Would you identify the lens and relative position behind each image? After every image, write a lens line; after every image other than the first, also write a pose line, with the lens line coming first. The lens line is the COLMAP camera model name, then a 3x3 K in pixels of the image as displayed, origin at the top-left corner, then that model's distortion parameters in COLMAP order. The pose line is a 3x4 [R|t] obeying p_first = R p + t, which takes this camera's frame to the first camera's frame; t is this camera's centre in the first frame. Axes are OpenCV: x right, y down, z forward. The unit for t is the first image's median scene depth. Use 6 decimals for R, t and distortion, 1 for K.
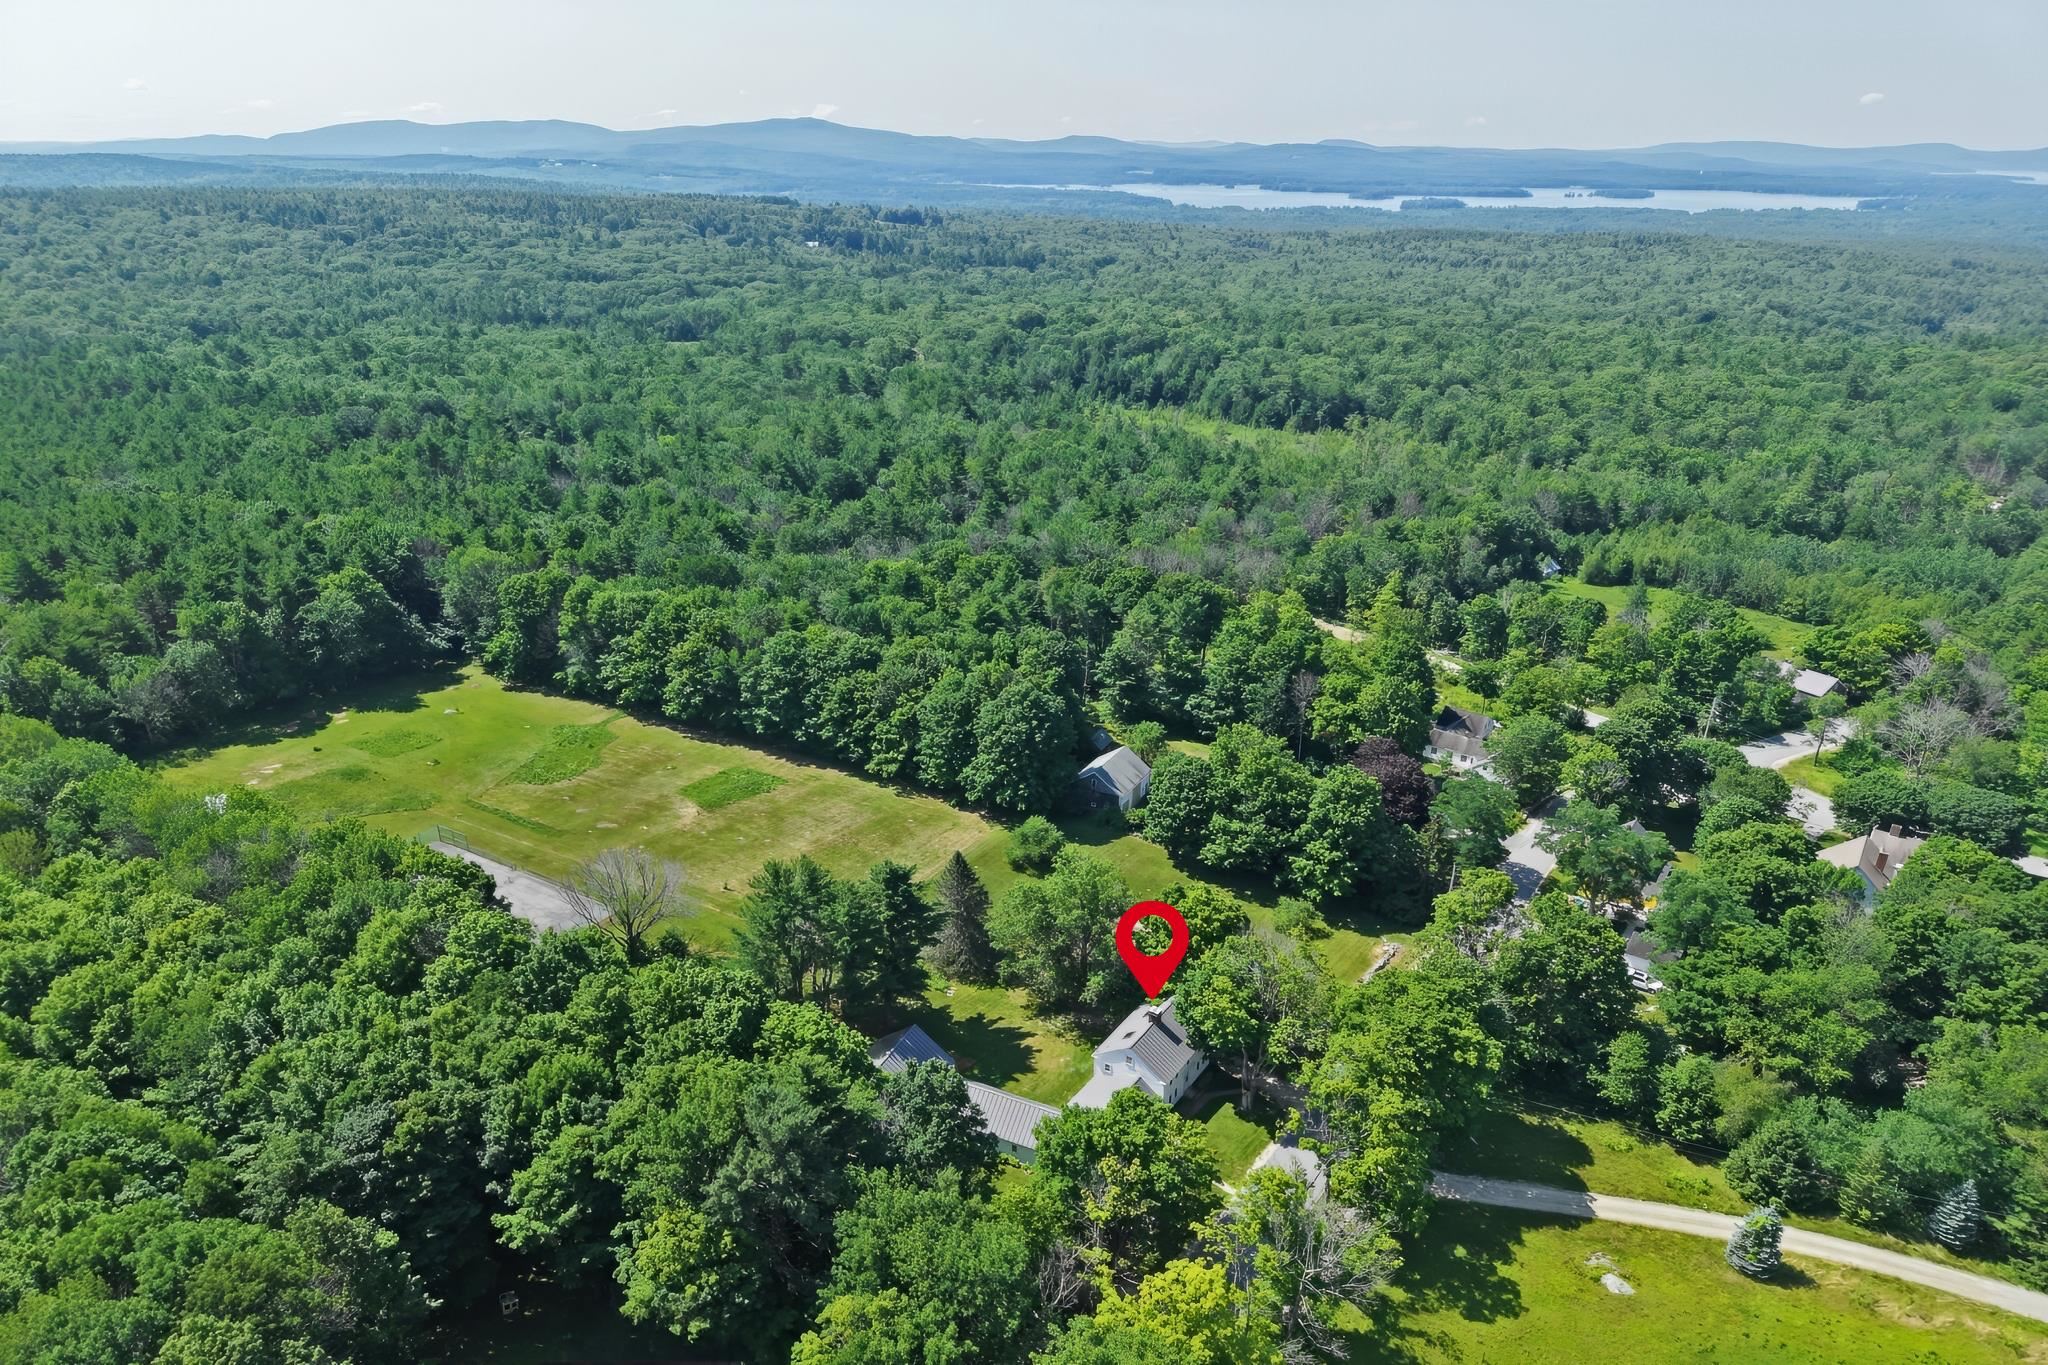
lens RADIAL K [[1360.6, 0, 1009.0], [0, 1360.6, 721.2], [0, 0, 1]] dist [0.029628, -0.032502]
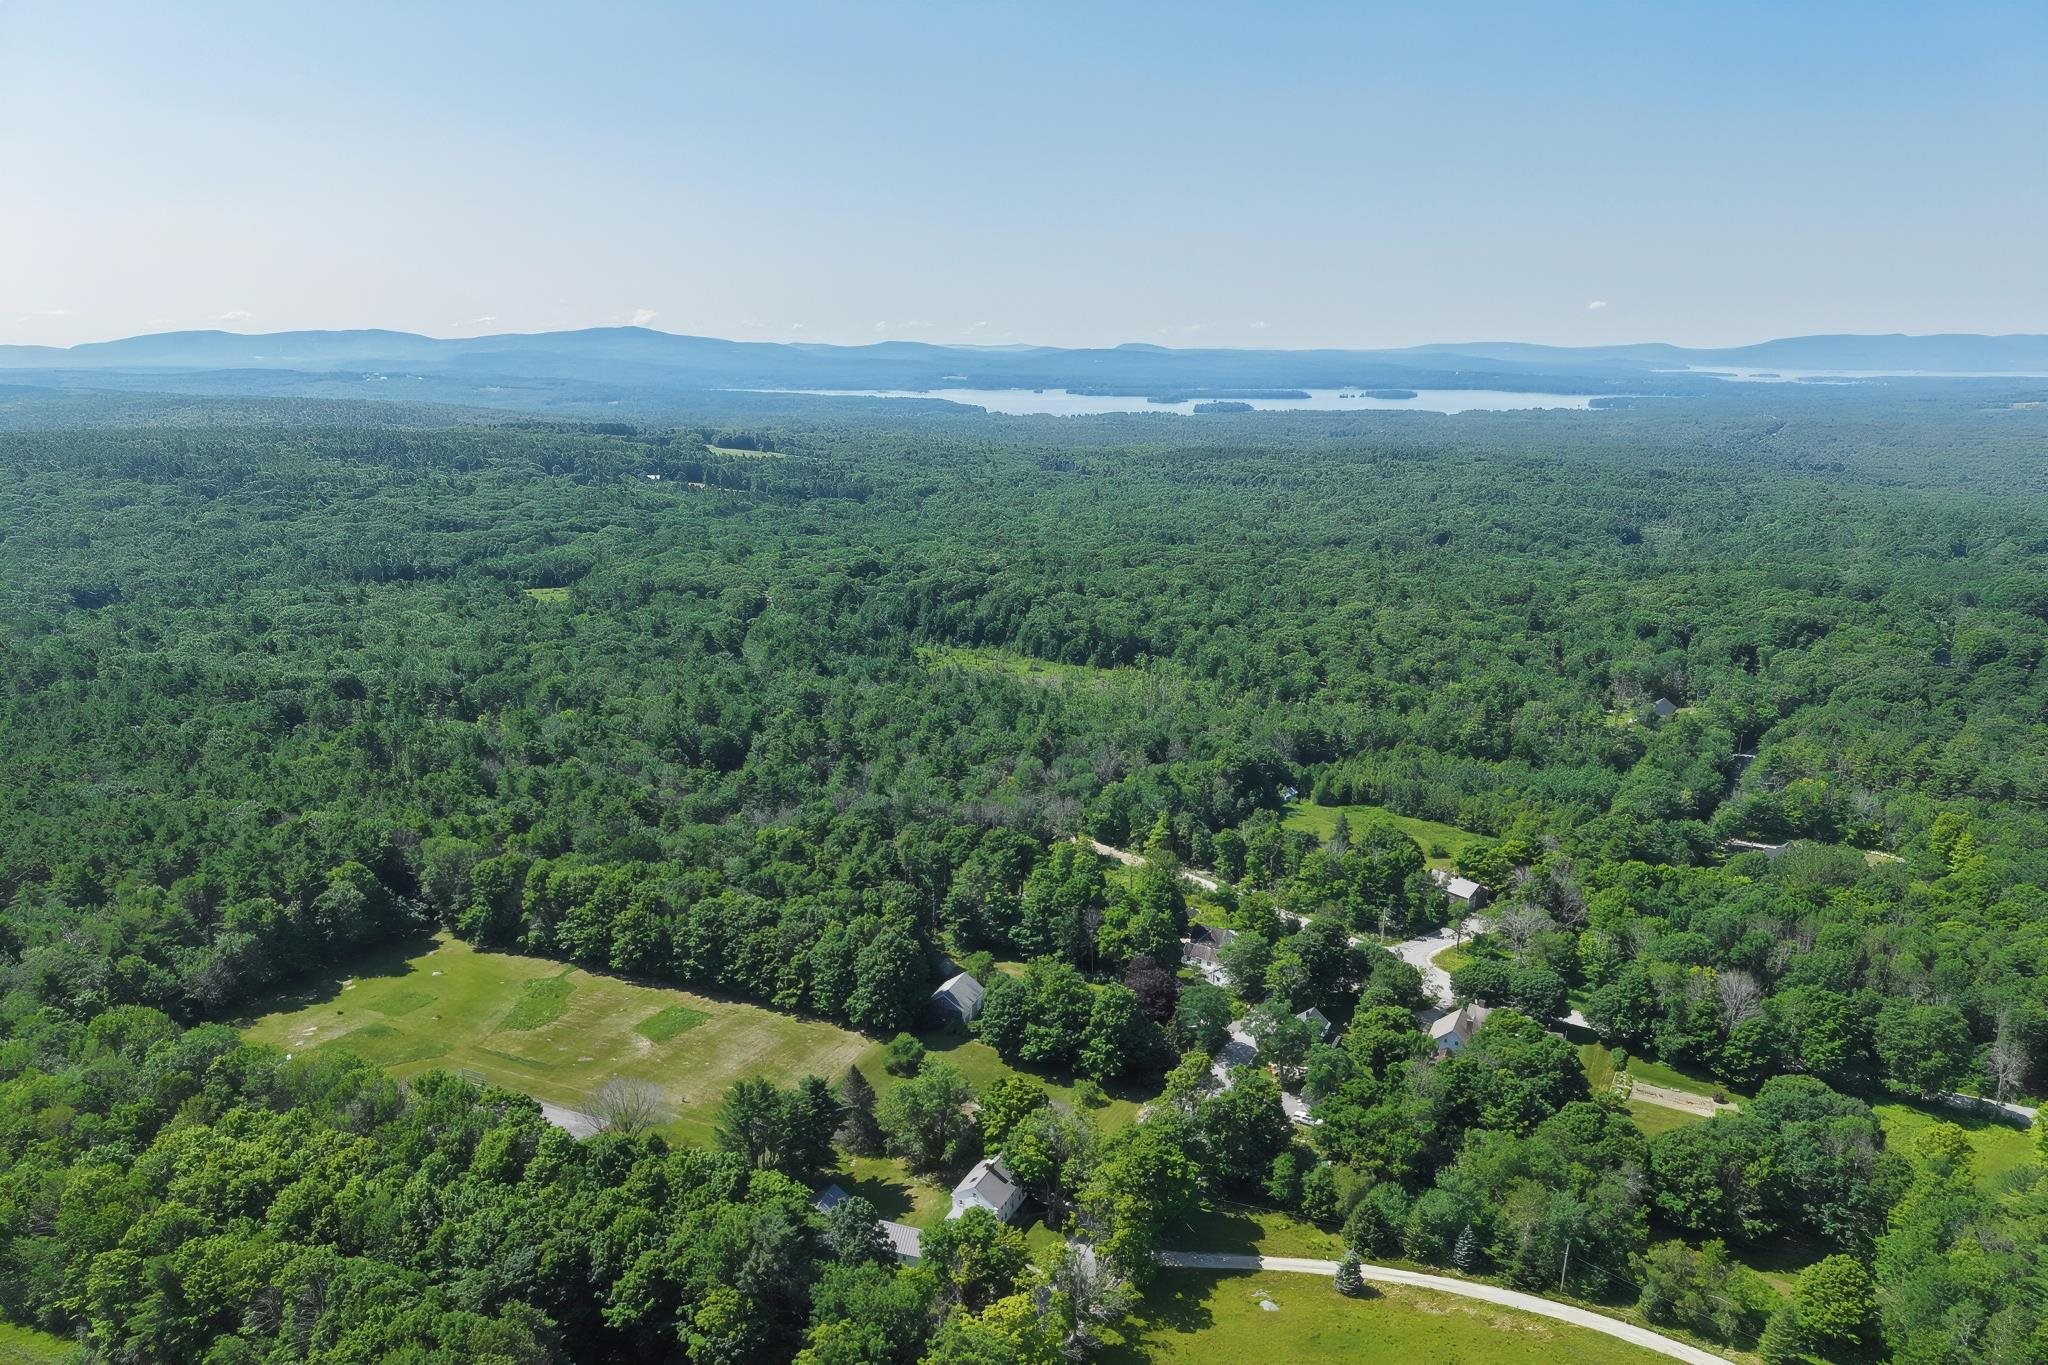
lens RADIAL K [[1358.8, 0, 1000.2], [0, 1358.8, 685.6], [0, 0, 1]] dist [0.019874, -0.019852]
pose [[0.992562, -0.036460, 0.116154, -0.025000], [0.054231, 0.986625, -0.153723, -0.051176], [-0.108996, 0.158878, 0.981263, -0.373032]]
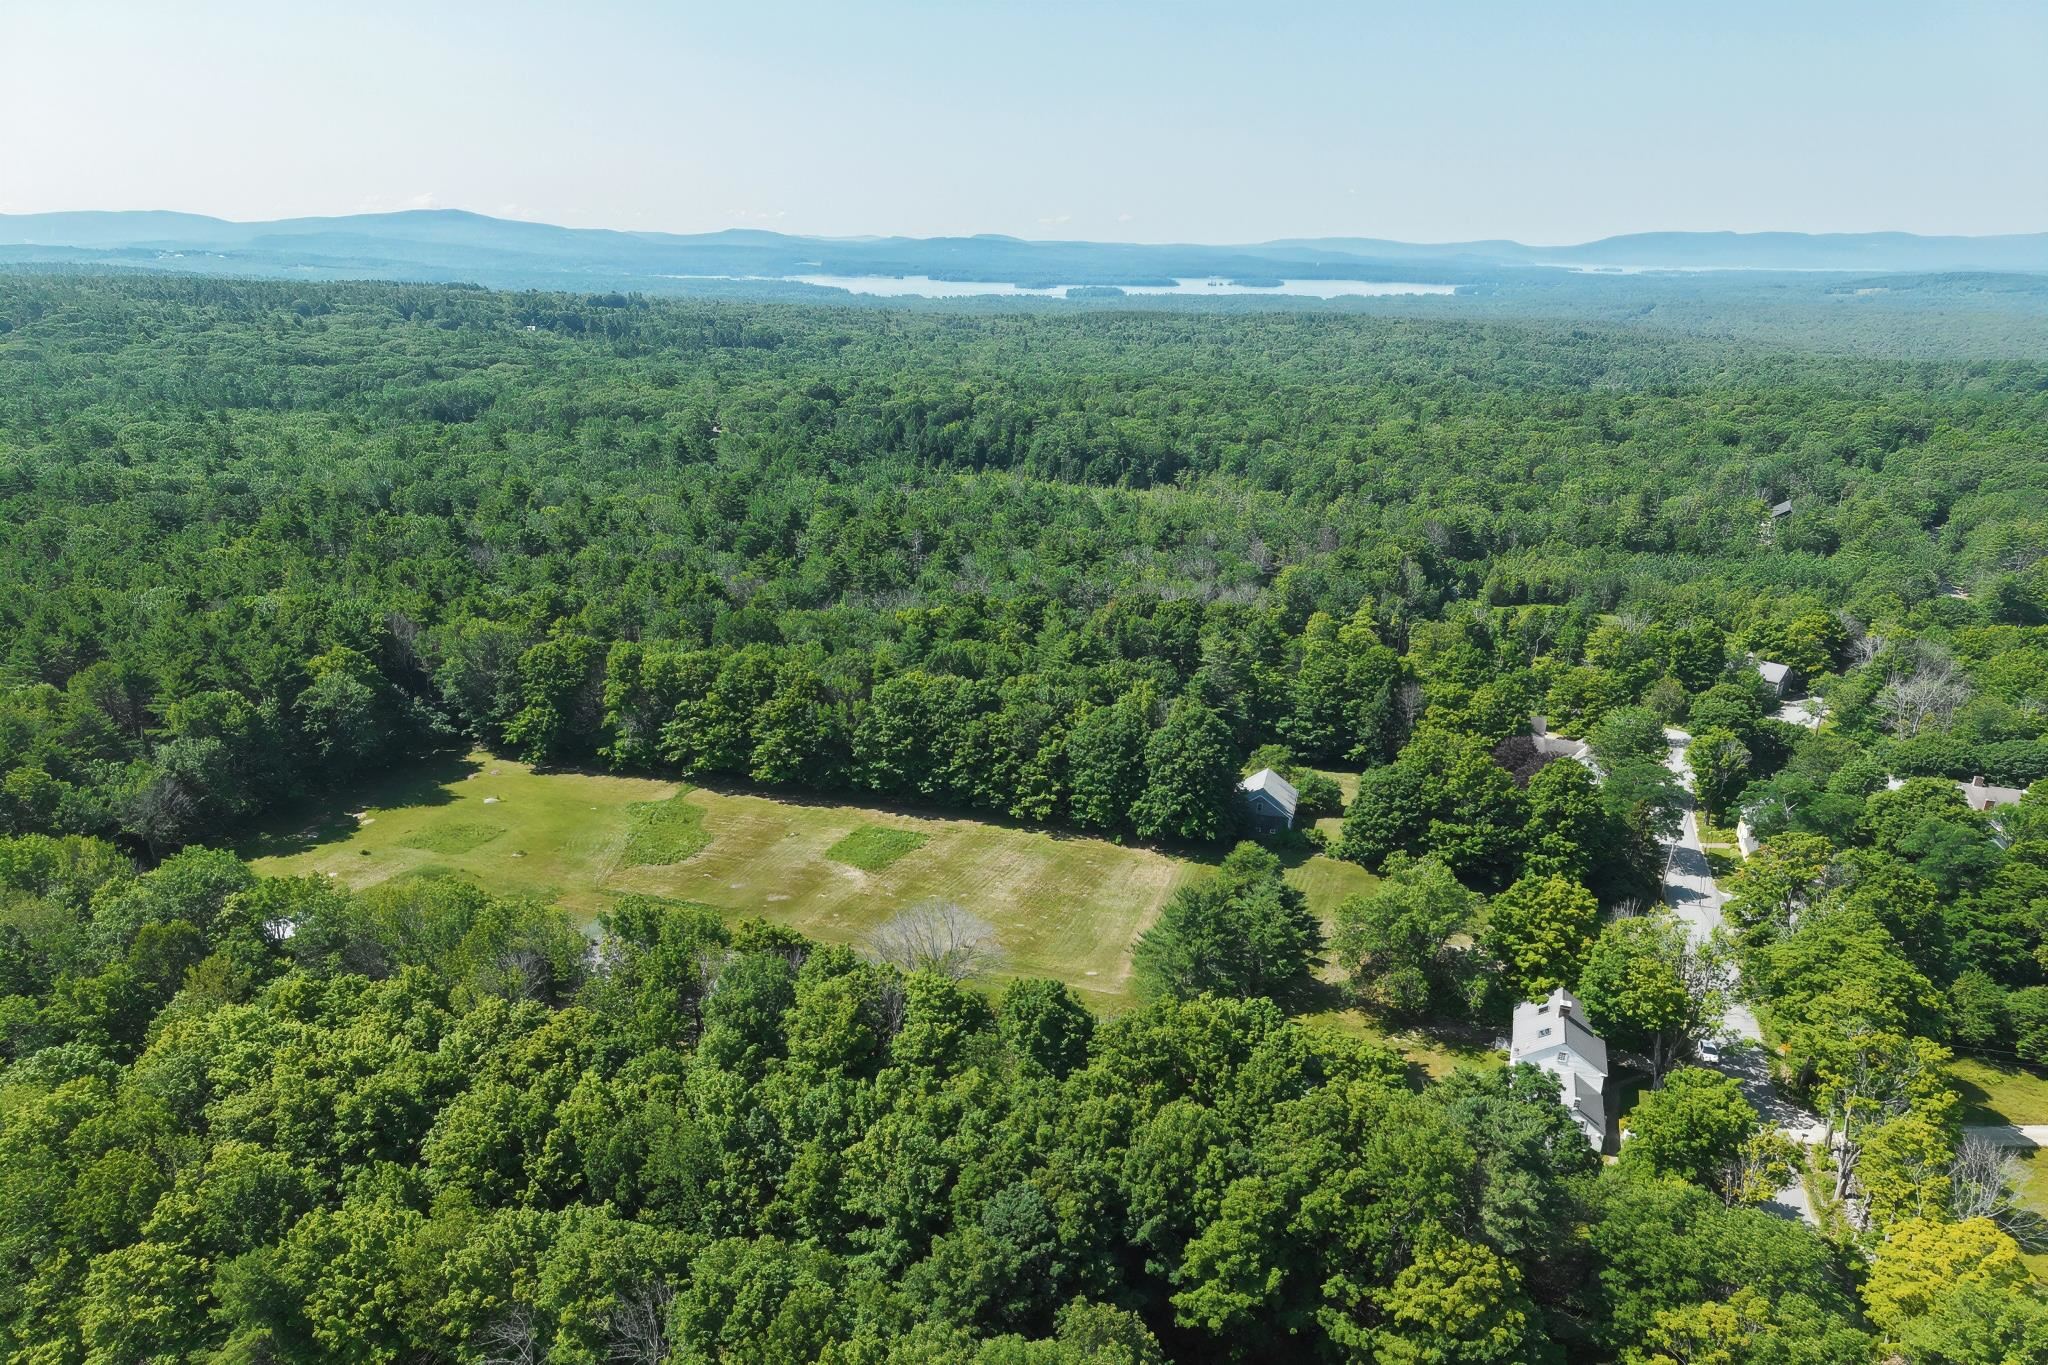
lens RADIAL K [[1360.6, 0, 1009.0], [0, 1360.6, 721.2], [0, 0, 1]] dist [0.029628, -0.032502]
pose [[0.973724, -0.074046, 0.215356, -0.285670], [0.086655, 0.994998, -0.049697, 0.016008], [-0.210599, 0.067053, 0.975270, 0.072840]]
